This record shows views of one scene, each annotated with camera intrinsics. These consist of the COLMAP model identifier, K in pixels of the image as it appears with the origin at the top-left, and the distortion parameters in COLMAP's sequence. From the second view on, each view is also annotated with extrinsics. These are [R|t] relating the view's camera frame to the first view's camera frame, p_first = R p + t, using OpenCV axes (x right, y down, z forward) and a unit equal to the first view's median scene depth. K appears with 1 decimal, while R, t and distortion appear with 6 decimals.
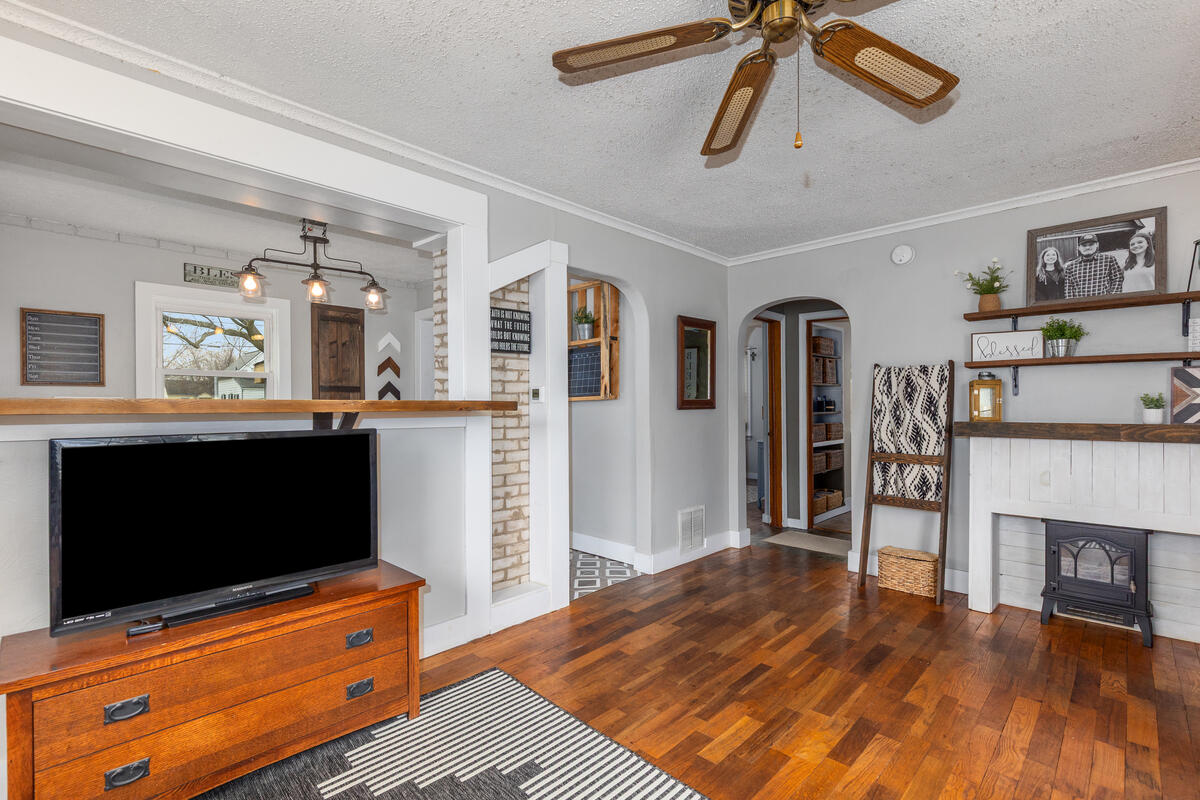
lens RADIAL K [[546.6, 0, 622.2], [0, 546.6, 409.4], [0, 0, 1]] dist [0.002295, -0.000642]
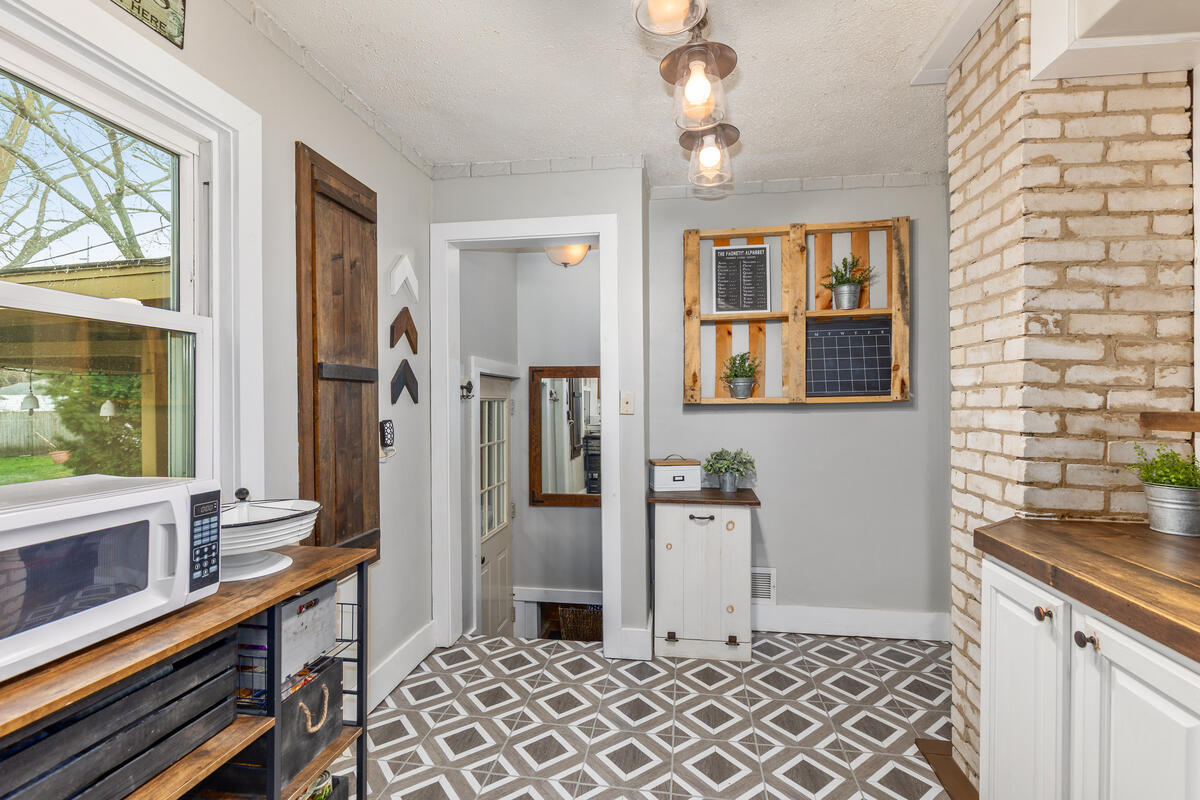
lens RADIAL K [[546.6, 0, 605.3], [0, 546.6, 398.7], [0, 0, 1]] dist [0.002295, -0.000642]
pose [[0.809662, 0.000366, 0.586896, -0.677038], [0.007601, 0.999909, -0.011110, -0.015641], [-0.586847, 0.013456, 0.809586, 0.636873]]
